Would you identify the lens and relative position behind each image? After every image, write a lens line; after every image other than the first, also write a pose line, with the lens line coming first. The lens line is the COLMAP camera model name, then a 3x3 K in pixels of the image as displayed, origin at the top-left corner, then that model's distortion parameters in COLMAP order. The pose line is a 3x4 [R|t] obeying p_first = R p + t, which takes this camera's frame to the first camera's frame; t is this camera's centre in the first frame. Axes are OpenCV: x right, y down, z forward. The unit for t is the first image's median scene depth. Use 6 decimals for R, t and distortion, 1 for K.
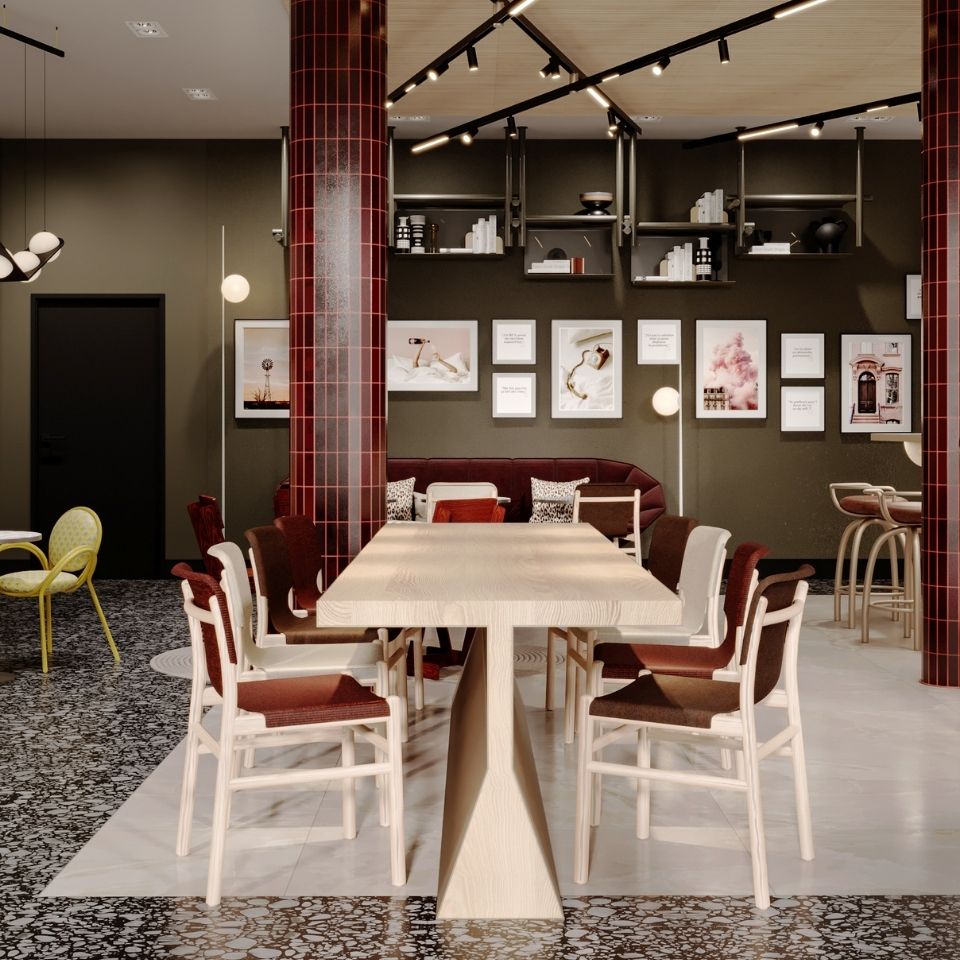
lens RADIAL K [[1542.6, 0, 478.5], [0, 1542.6, 410.7], [0, 0, 1]] dist [0.002054, 0.000000]
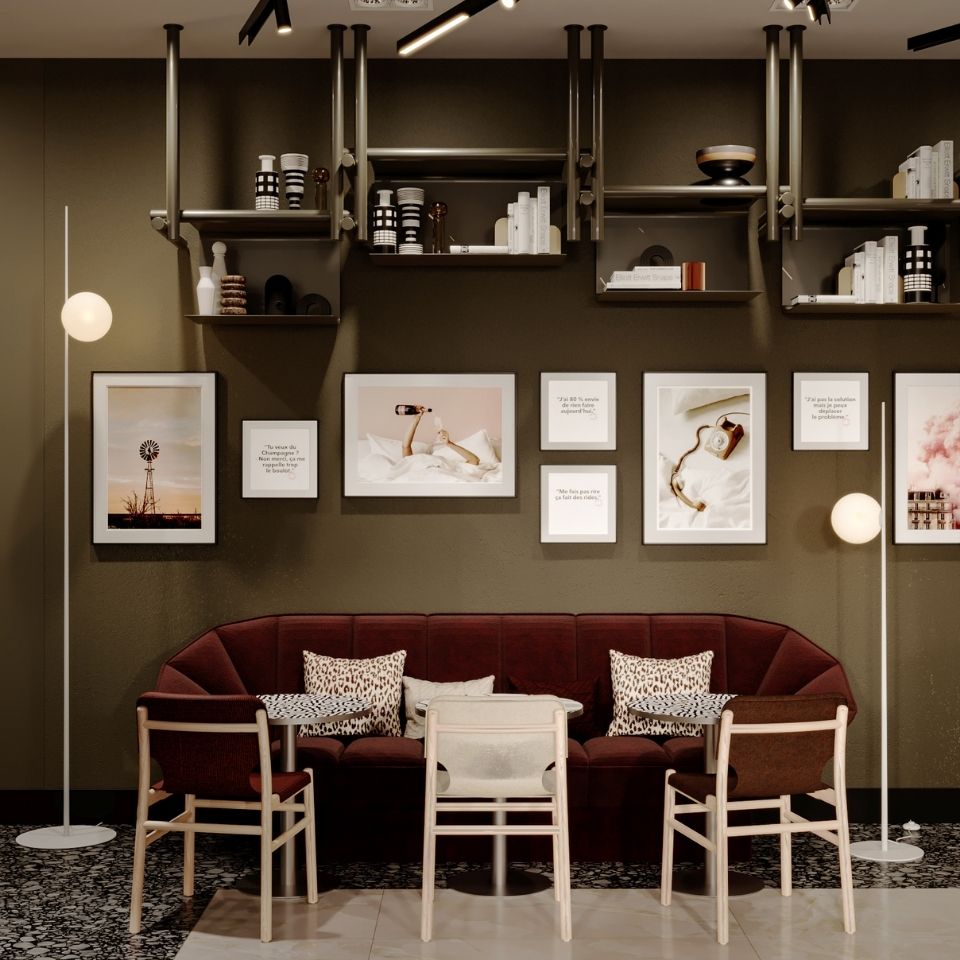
lens RADIAL K [[1542.6, 0, 478.1], [0, 1542.6, 478.5], [0, 0, 1]] dist [0.002054, 0.000000]
pose [[0.999999, 0.000200, -0.001614, -0.013935], [-0.000193, 0.999991, 0.004232, -0.022672], [0.001615, -0.004232, 0.999990, 0.440605]]
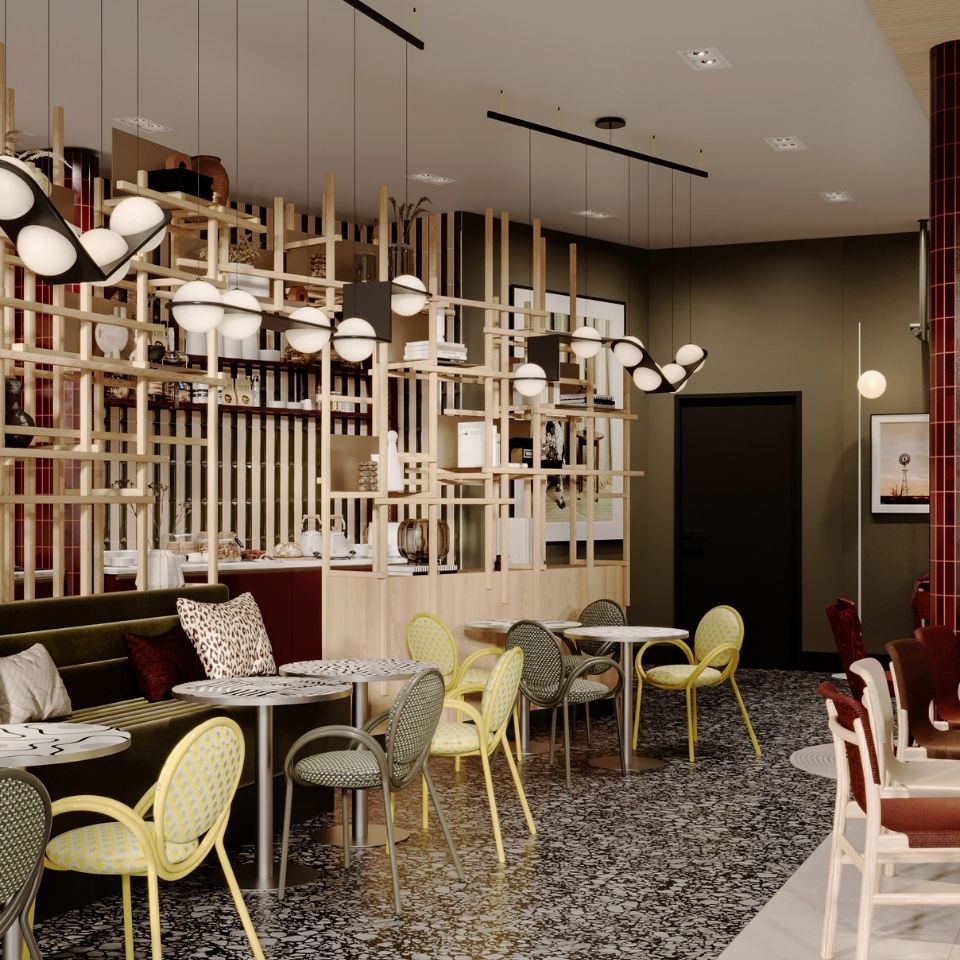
lens RADIAL K [[1542.6, 0, 477.3], [0, 1542.6, 487.5], [0, 0, 1]] dist [0.002054, 0.000000]
pose [[0.919188, -0.000312, -0.393819, 0.001464], [0.000247, 1.000000, -0.000215, -0.011998], [0.393819, 0.000100, 0.919188, -0.022833]]
